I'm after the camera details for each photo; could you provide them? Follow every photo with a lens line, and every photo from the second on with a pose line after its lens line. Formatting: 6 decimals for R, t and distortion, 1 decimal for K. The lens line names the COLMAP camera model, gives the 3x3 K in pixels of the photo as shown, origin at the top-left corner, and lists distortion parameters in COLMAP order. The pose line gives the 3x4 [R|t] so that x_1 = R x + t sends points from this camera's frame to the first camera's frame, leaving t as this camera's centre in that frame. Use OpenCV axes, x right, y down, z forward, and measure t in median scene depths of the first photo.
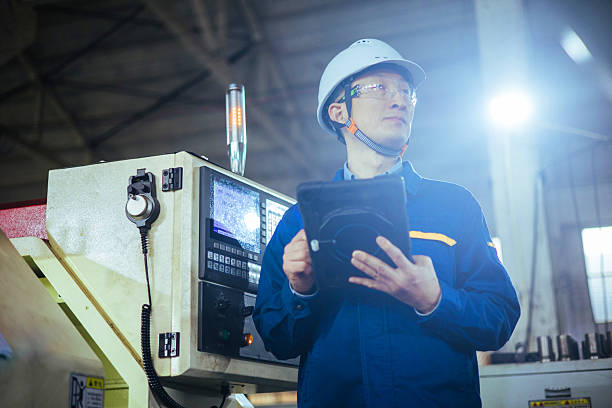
lens RADIAL K [[956.8, 0, 306.0], [0, 956.8, 204.0], [0, 0, 1]] dist [0.043268, -0.091083]
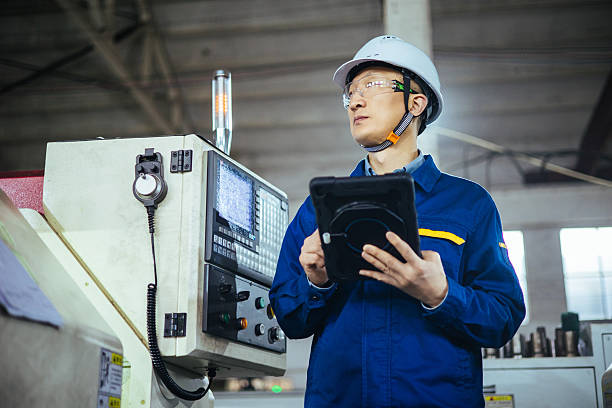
lens RADIAL K [[956.8, 0, 306.0], [0, 956.8, 204.0], [0, 0, 1]] dist [0.043268, -0.091083]
pose [[0.986332, 0.069543, 0.149378, -0.160378], [-0.070951, 0.997471, 0.004107, 0.005643], [-0.148715, -0.014649, 0.988772, -0.016200]]
